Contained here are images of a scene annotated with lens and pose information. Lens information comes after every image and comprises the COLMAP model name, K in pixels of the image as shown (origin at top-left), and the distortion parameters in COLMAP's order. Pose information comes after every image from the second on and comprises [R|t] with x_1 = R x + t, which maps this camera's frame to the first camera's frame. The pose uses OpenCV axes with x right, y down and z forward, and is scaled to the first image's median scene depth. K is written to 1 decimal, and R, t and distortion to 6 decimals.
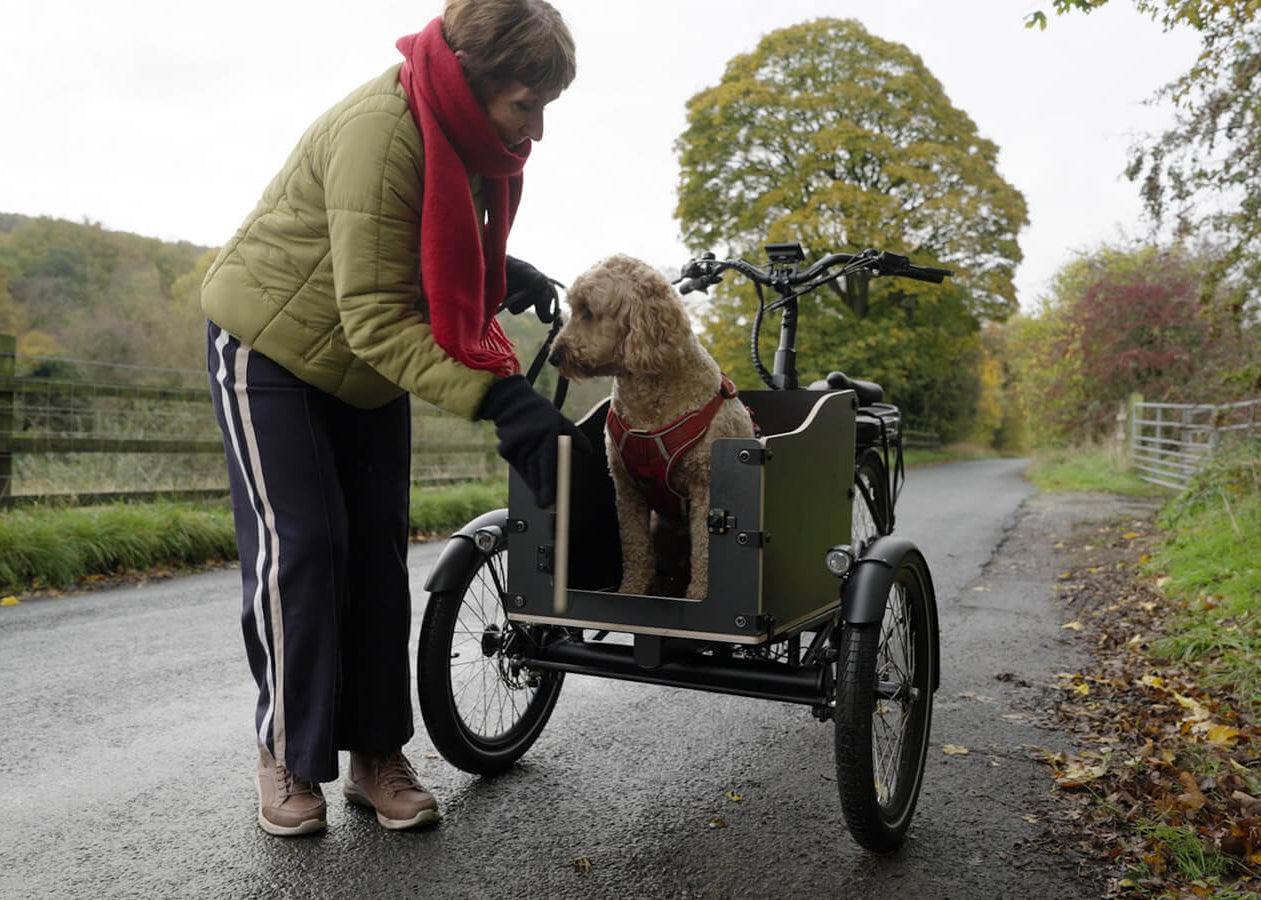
lens RADIAL K [[1116.2, 0, 650.3], [0, 1116.2, 473.5], [0, 0, 1]] dist [-0.014669, 0.002661]
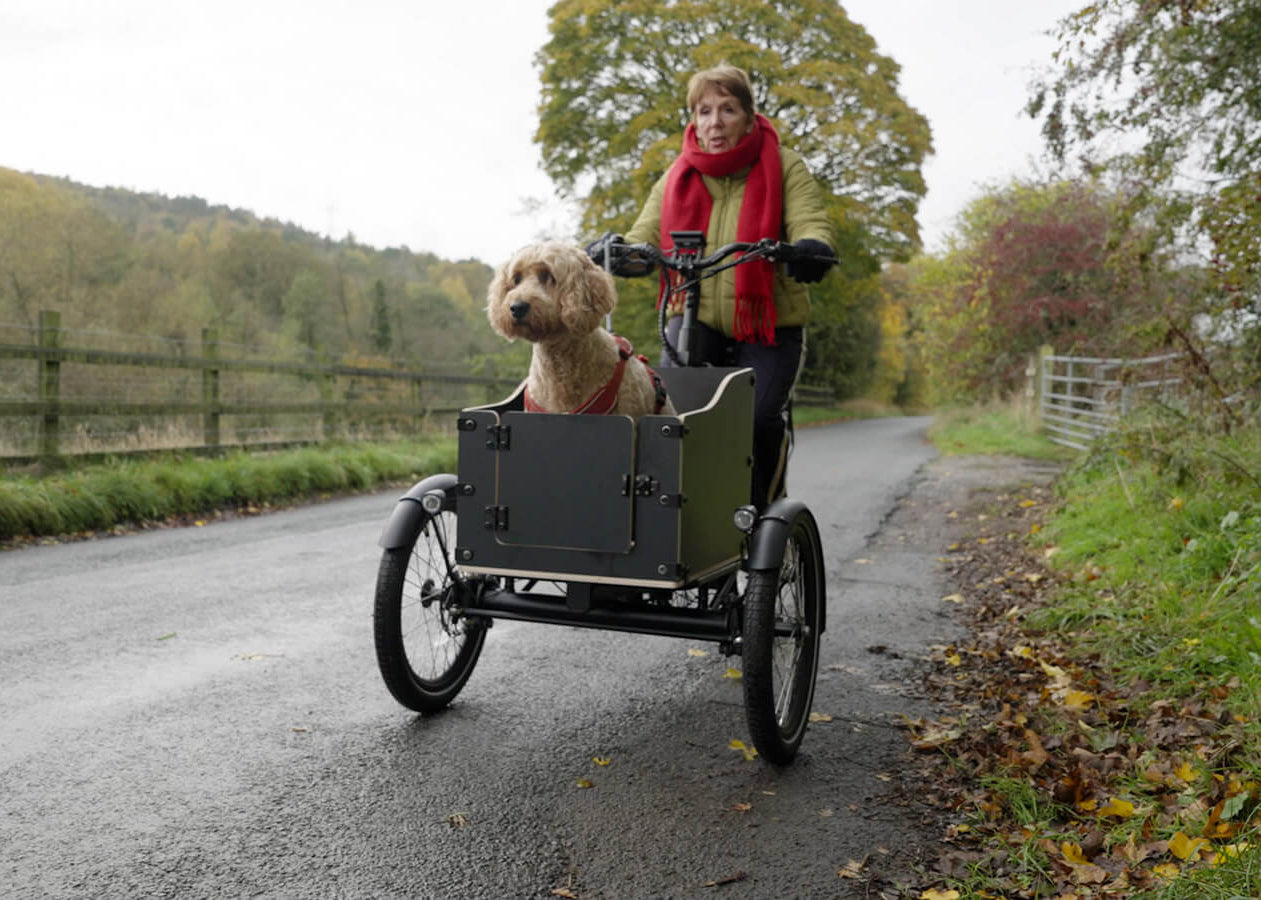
lens RADIAL K [[1006.2, 0, 577.6], [0, 1006.2, 443.9], [0, 0, 1]] dist [-0.005393, -0.000341]
pose [[0.998572, -0.000964, 0.053413, 0.011179], [0.001404, 0.999966, -0.008186, 0.012614], [-0.053404, 0.008249, 0.998539, 0.186361]]
